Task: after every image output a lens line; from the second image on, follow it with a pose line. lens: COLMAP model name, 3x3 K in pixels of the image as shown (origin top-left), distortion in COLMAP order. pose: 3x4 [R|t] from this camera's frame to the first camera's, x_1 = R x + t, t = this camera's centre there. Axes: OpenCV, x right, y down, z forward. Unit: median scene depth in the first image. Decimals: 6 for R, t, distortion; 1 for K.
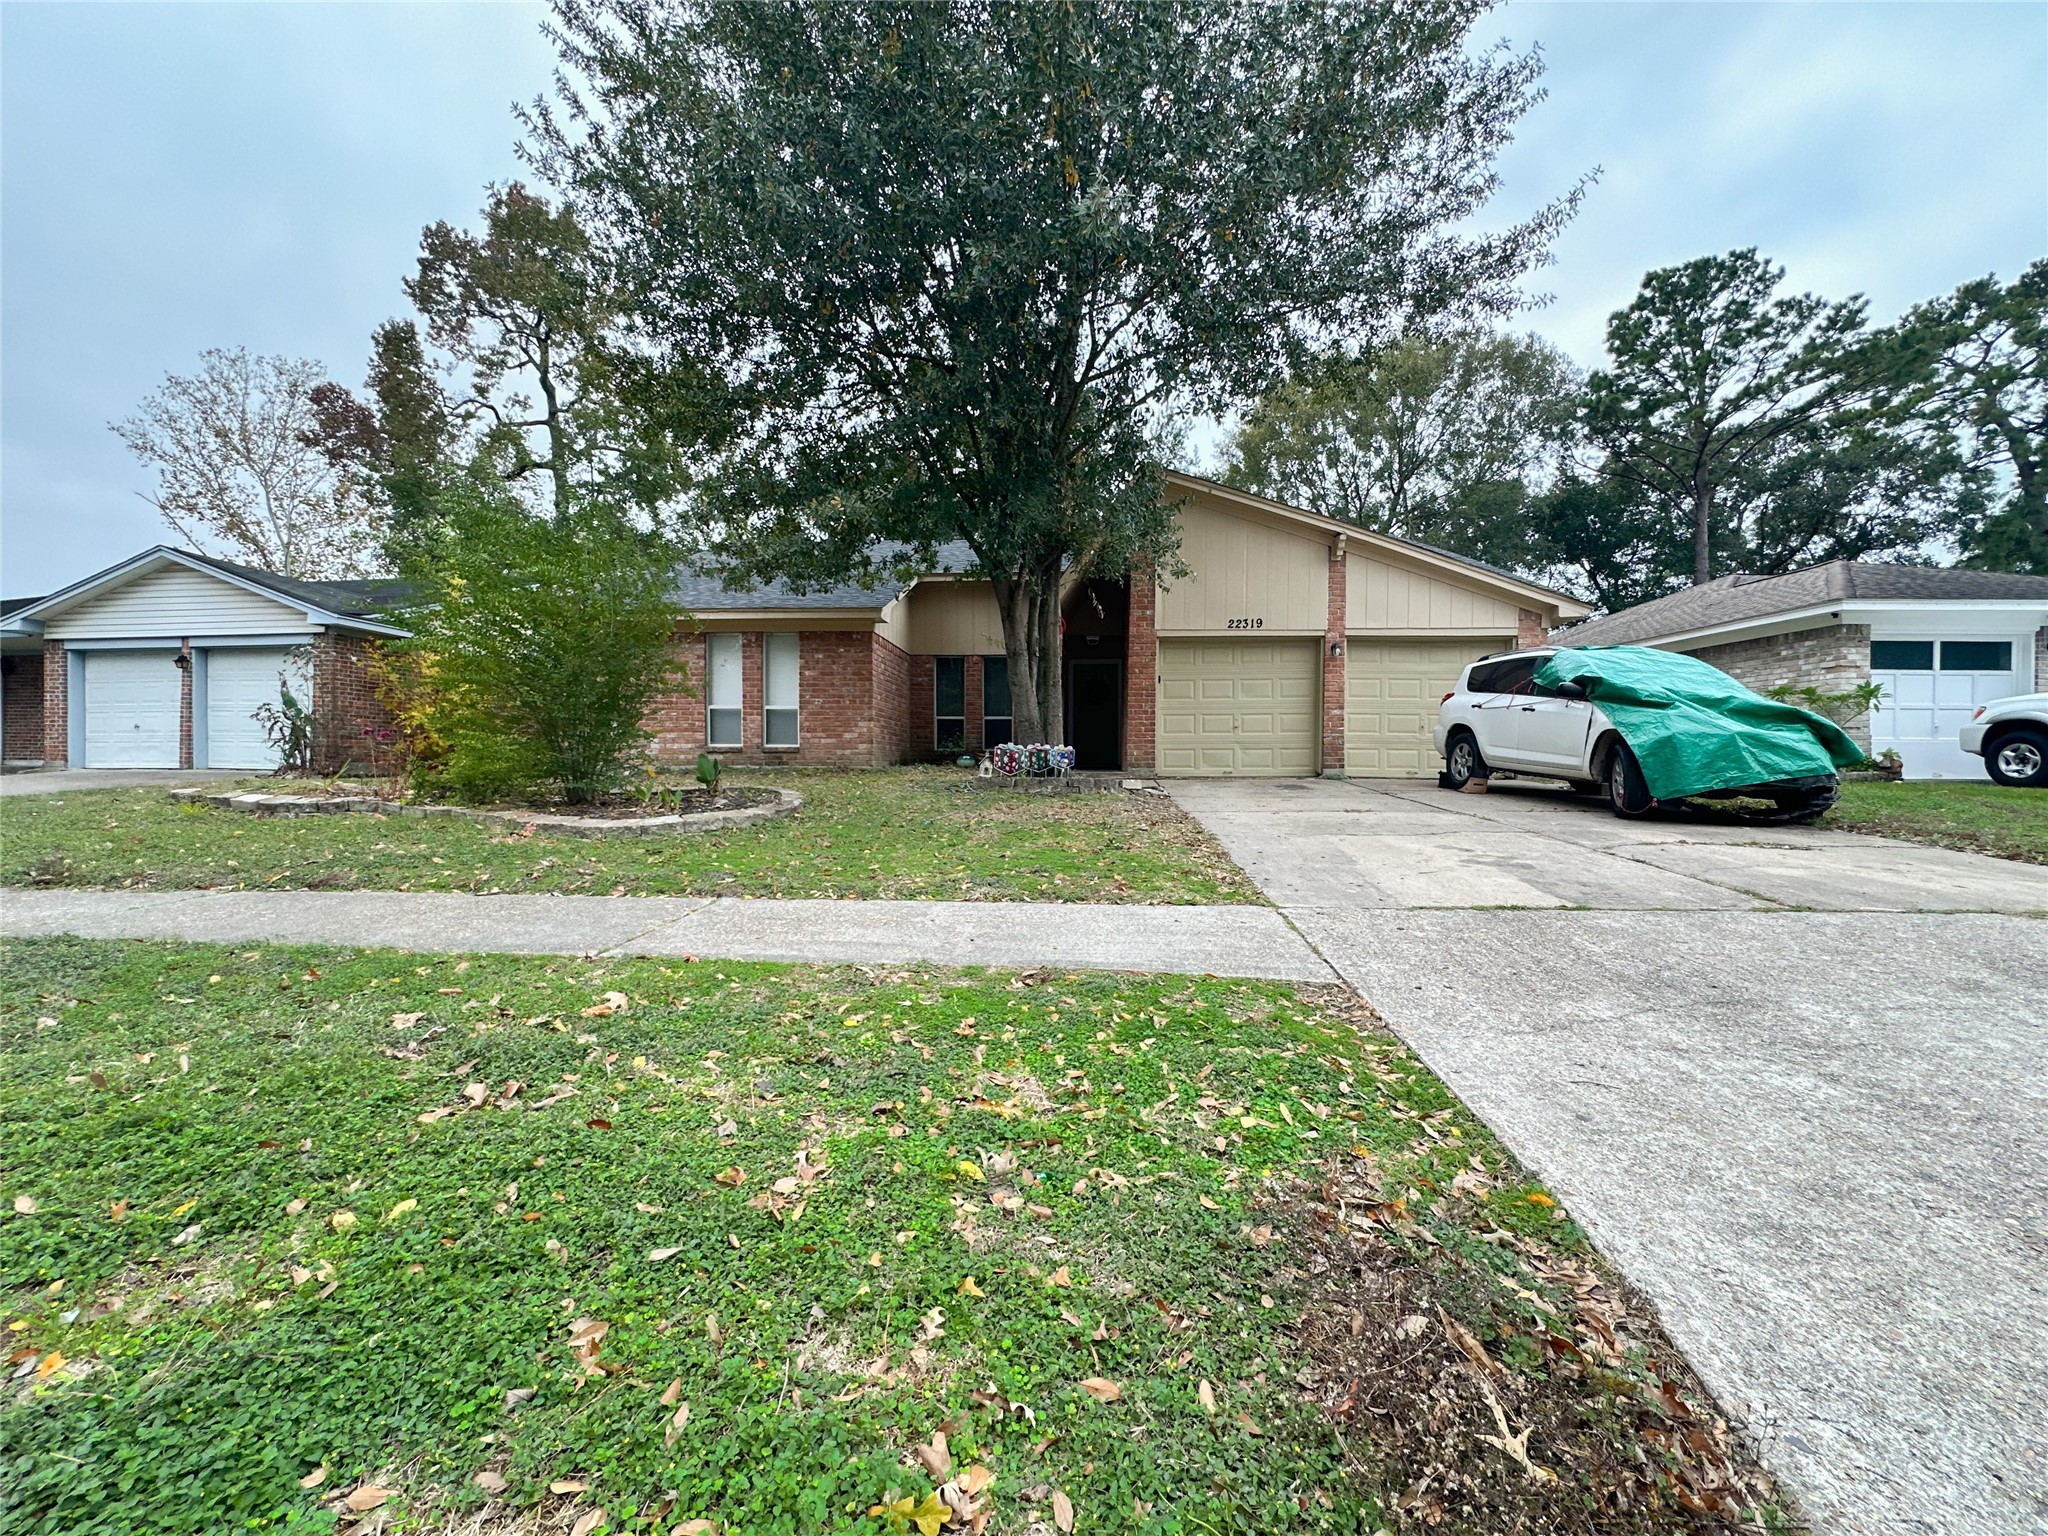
lens RADIAL K [[845.5, 0, 1024.9], [0, 845.5, 772.0], [0, 0, 1]] dist [0.000669, 0.000024]
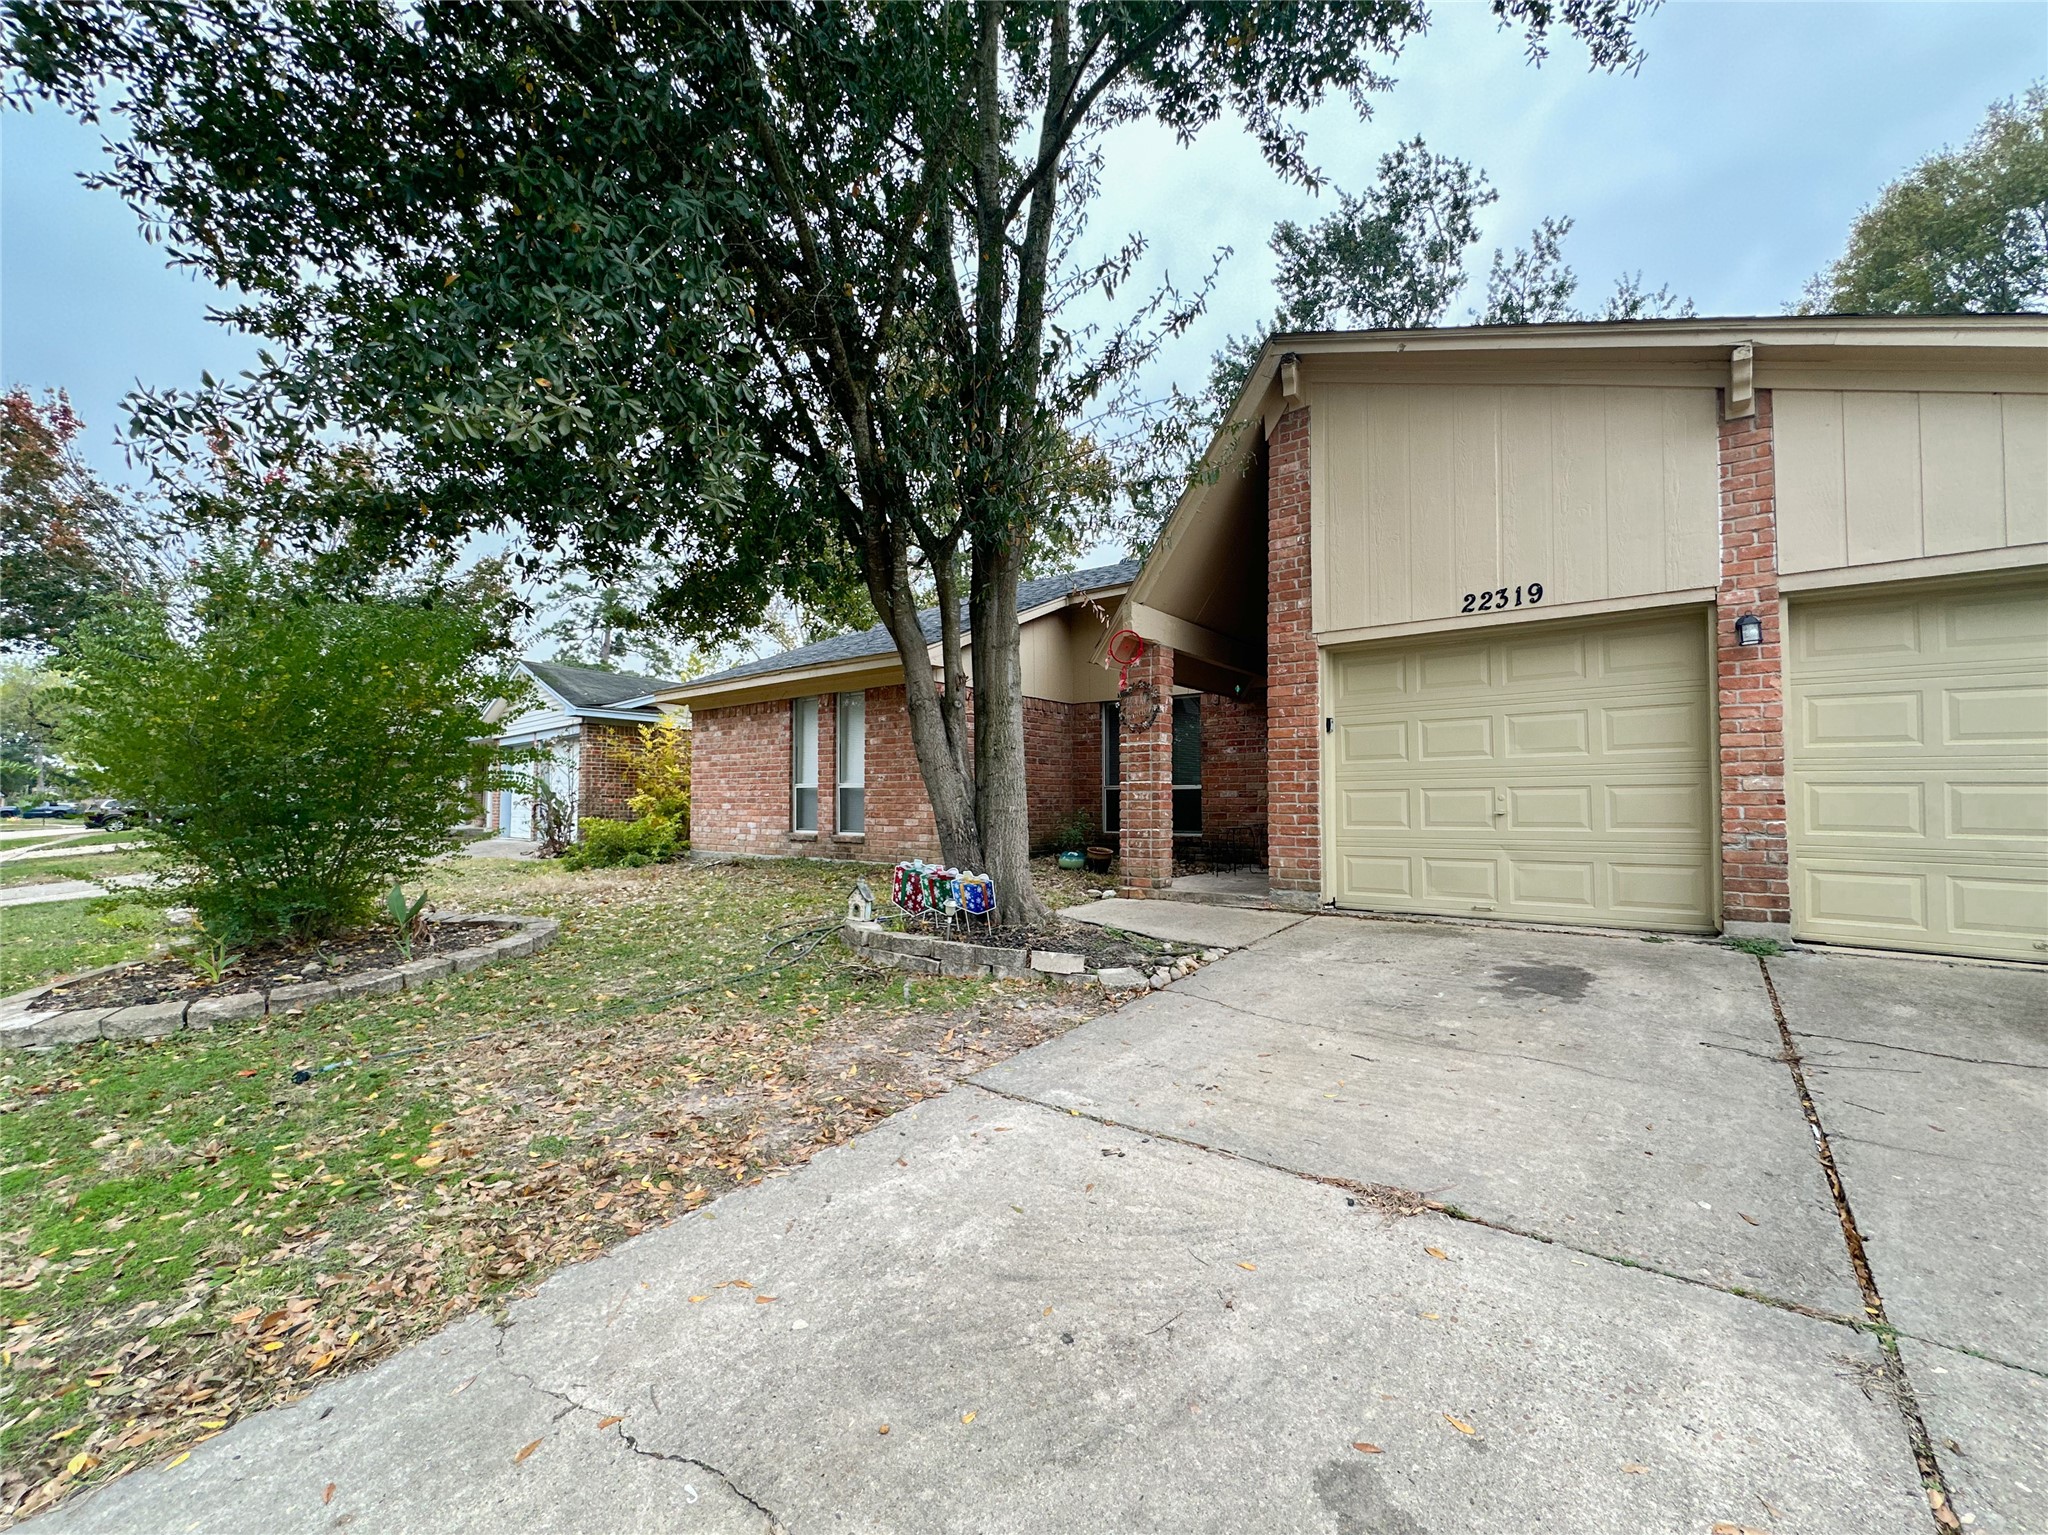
lens RADIAL K [[845.5, 0, 1023.0], [0, 845.5, 768.8], [0, 0, 1]] dist [0.000669, 0.000024]
pose [[0.814374, -0.025605, -0.579776, 0.313776], [0.001389, 0.999109, -0.042173, -0.060120], [0.580339, 0.033539, 0.813684, 0.461077]]
